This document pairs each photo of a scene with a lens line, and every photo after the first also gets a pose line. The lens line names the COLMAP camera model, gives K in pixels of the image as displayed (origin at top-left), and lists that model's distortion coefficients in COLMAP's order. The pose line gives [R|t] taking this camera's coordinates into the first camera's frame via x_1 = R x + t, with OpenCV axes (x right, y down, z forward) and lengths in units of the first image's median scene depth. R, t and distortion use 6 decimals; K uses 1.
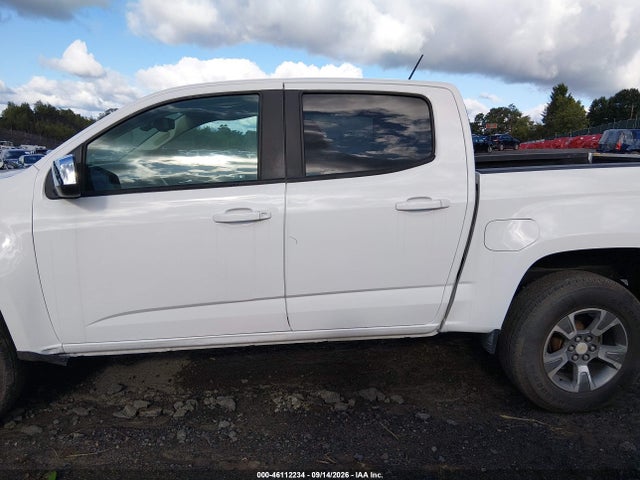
lens RADIAL K [[505.2, 0, 322.5], [0, 505.2, 237.2], [0, 0, 1]] dist [0.045282, -0.062774]
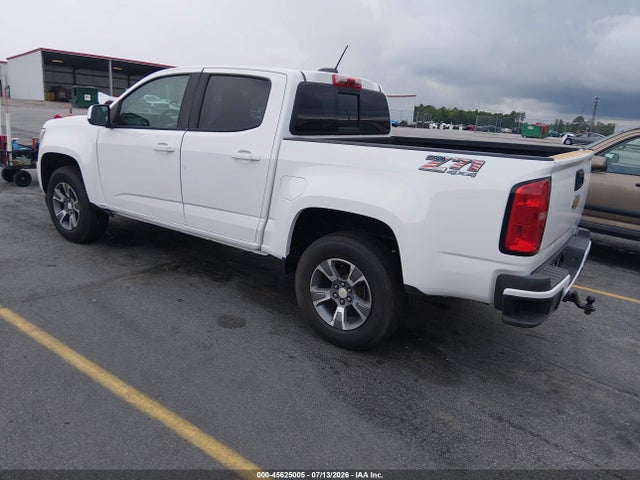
lens RADIAL K [[505.2, 0, 331.7], [0, 505.2, 244.6], [0, 0, 1]] dist [0.045282, -0.062774]
pose [[0.755811, 0.227100, -0.614145, 1.217286], [-0.194344, 0.973467, 0.120797, -0.037049], [0.625283, 0.028056, 0.779893, 0.035097]]
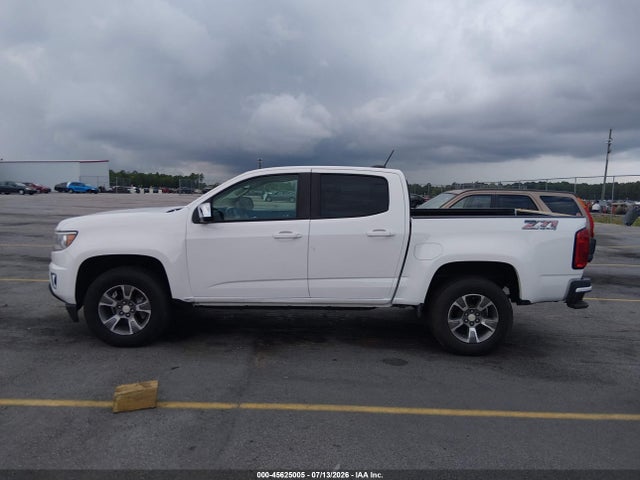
lens RADIAL K [[505.2, 0, 316.8], [0, 505.2, 235.2], [0, 0, 1]] dist [0.045282, -0.062774]
pose [[0.996295, 0.038015, -0.077143, 0.094373], [-0.044531, 0.995421, -0.084584, 0.105496], [0.073575, 0.087706, 0.993426, -0.840472]]
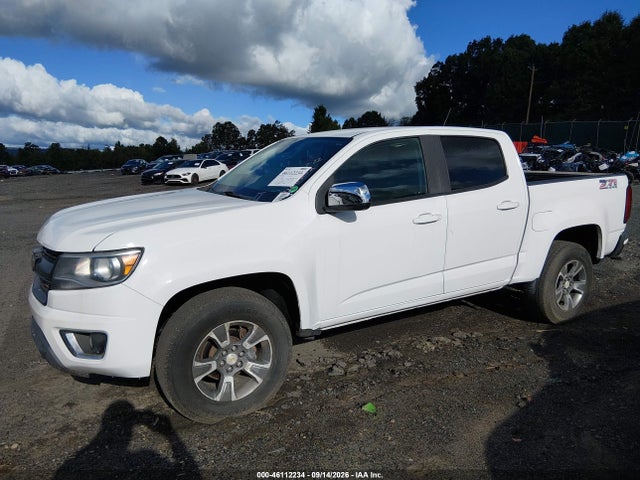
lens RADIAL K [[505.2, 0, 322.7], [0, 505.2, 238.4], [0, 0, 1]] dist [0.045282, -0.062774]
pose [[0.894424, -0.077003, 0.440541, -0.981726], [0.086908, 0.996214, -0.002317, -0.005582], [-0.438695, 0.040359, 0.897729, -0.188249]]
